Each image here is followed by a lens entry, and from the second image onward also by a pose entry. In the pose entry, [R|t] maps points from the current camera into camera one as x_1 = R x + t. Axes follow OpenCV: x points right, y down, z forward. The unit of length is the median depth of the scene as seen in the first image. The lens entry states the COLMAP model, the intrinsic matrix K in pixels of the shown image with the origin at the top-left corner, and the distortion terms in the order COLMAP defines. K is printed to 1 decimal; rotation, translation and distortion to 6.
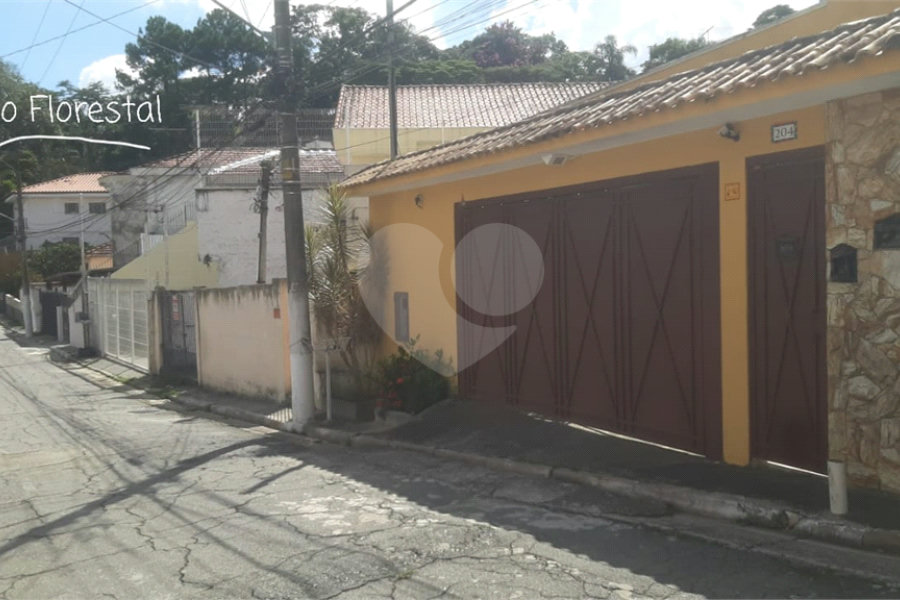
lens RADIAL K [[976.5, 0, 450.0], [0, 976.5, 300.0], [0, 0, 1]] dist [-0.205044, 0.301335]
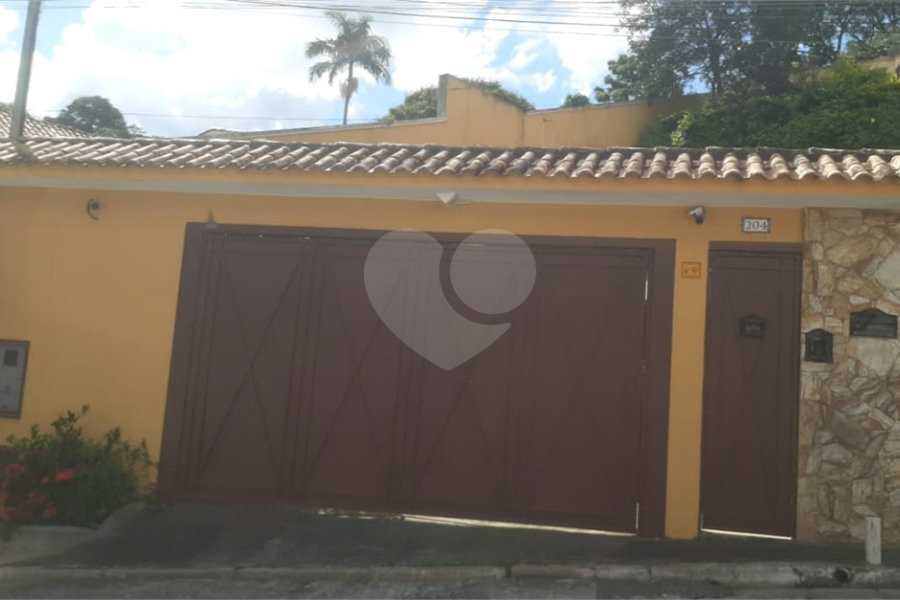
lens RADIAL K [[921.9, 0, 450.0], [0, 921.9, 300.0], [0, 0, 1]] dist [0.004494, -0.005940]
pose [[0.507582, 0.153921, 0.847744, -0.790011], [-0.030130, 0.986483, -0.161070, 0.102778], [-0.861077, 0.056214, 0.505358, 0.824280]]
